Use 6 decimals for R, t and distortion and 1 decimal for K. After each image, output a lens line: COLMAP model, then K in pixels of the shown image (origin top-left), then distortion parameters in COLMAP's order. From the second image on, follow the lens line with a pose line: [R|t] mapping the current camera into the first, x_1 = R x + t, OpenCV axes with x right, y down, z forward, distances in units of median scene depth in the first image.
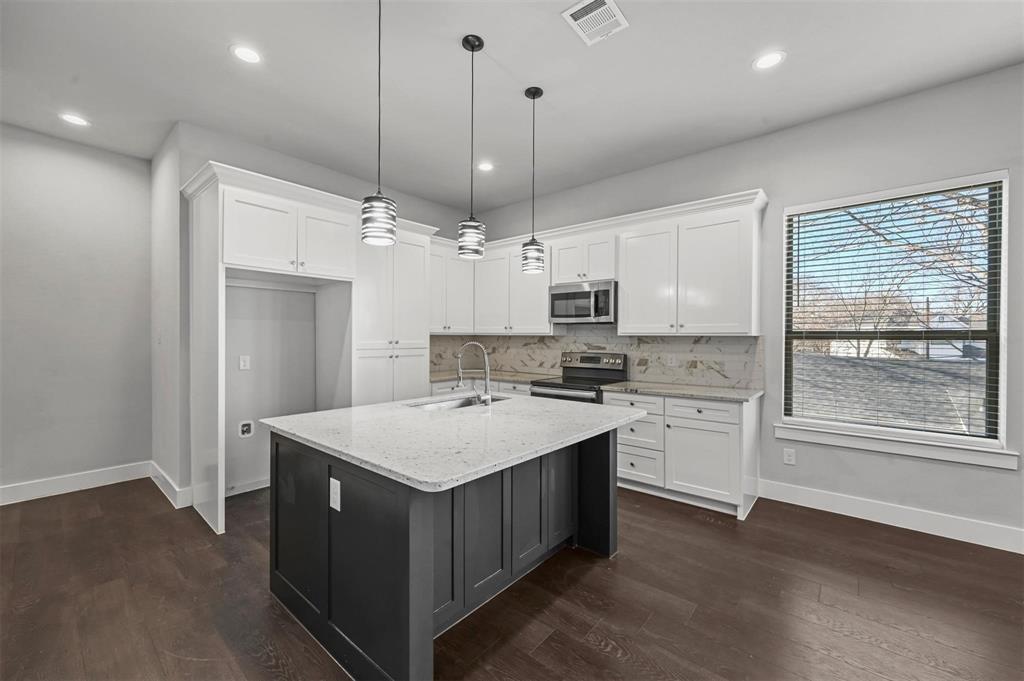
lens RADIAL K [[406.0, 0, 508.9], [0, 406.0, 340.1], [0, 0, 1]] dist [0.001288, 0.000328]
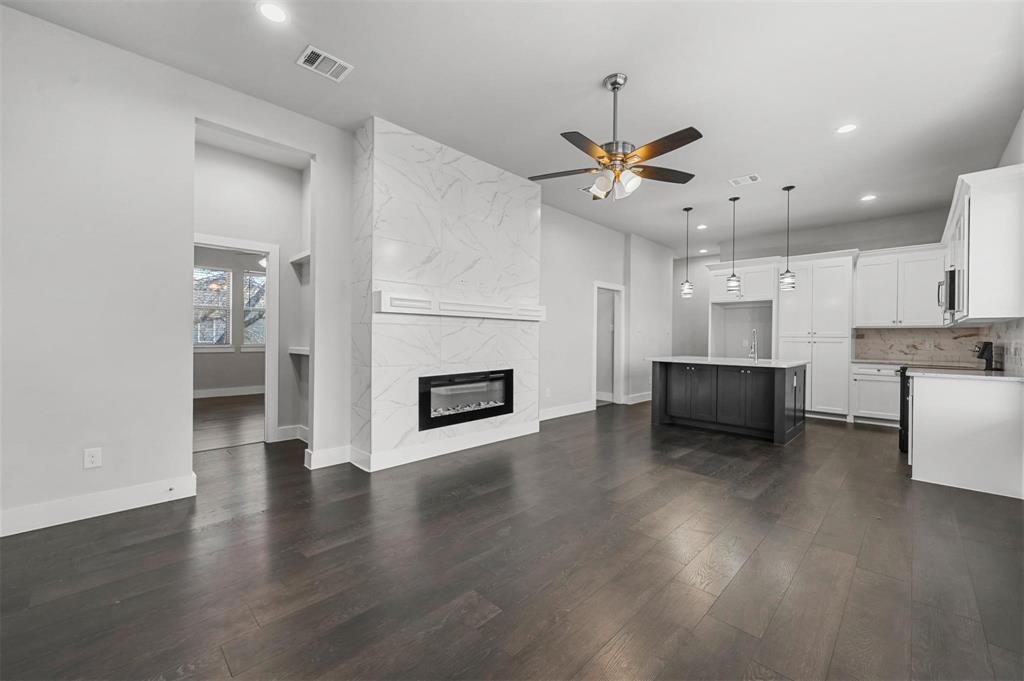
lens RADIAL K [[406.0, 0, 508.9], [0, 406.0, 340.1], [0, 0, 1]] dist [0.001288, 0.000328]
pose [[-0.080006, -0.000174, -0.996794, 1.376090], [-0.019507, 0.999809, 0.001391, 0.053085], [0.996603, 0.019556, -0.079994, -0.041910]]
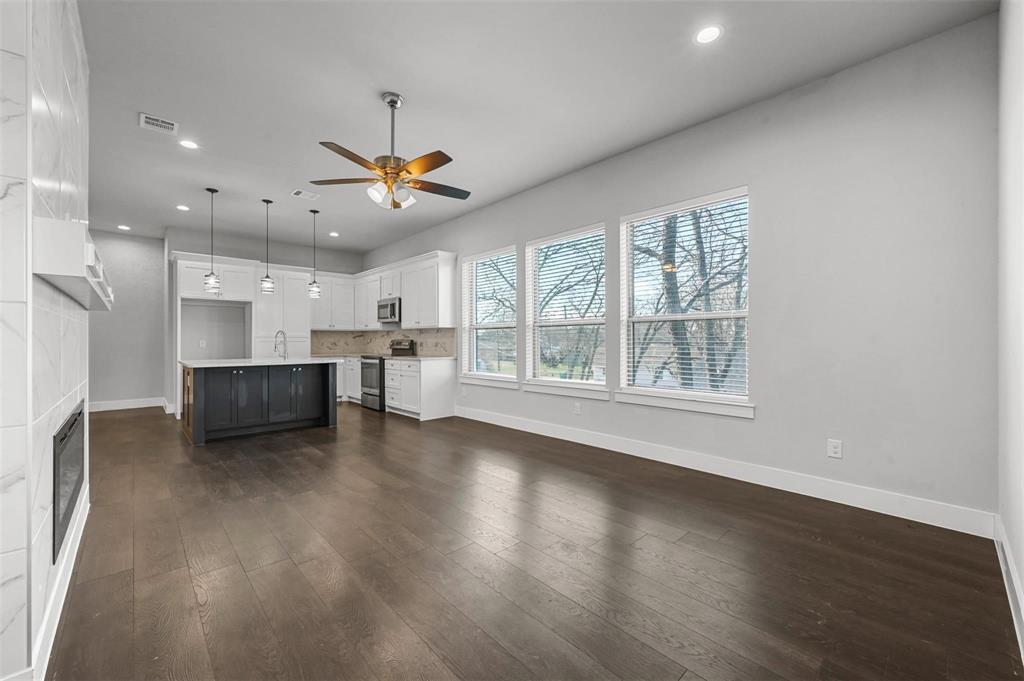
lens RADIAL K [[406.0, 0, 508.9], [0, 406.0, 340.1], [0, 0, 1]] dist [0.001288, 0.000328]
pose [[0.992976, -0.006753, -0.118127, 0.929446], [0.005579, 0.999932, -0.010272, 0.057692], [0.118188, 0.009541, 0.992945, -0.682221]]
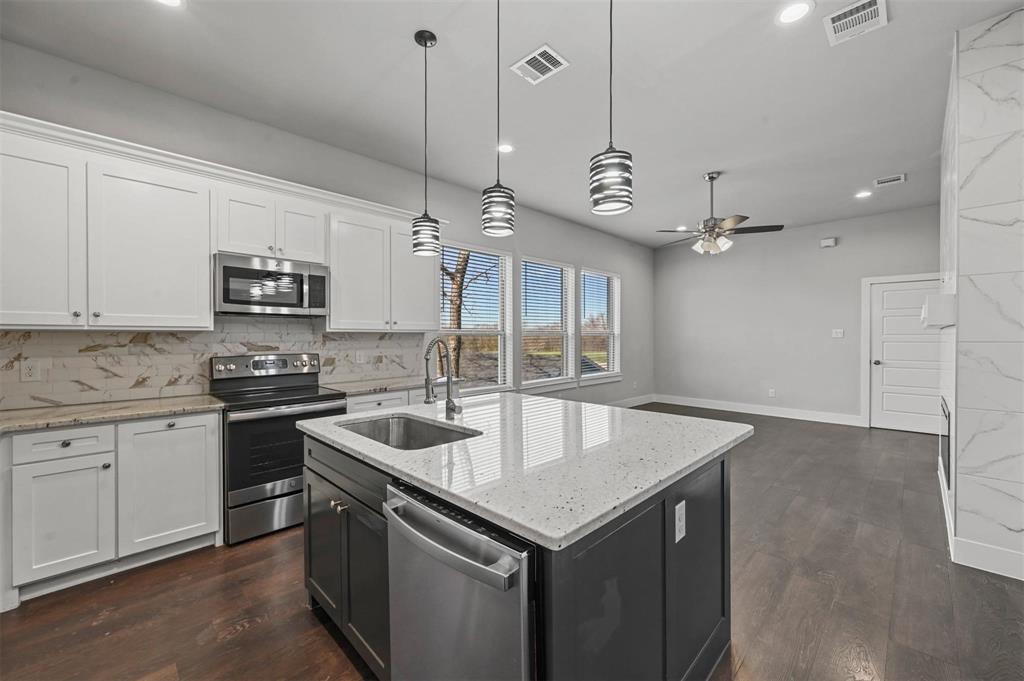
lens RADIAL K [[406.0, 0, 508.9], [0, 406.0, 340.1], [0, 0, 1]] dist [0.001288, 0.000328]
pose [[0.080699, -0.012615, 0.996659, -0.544444], [0.011772, 0.999862, 0.011703, 0.000992], [-0.996669, 0.010789, 0.080836, 0.550632]]
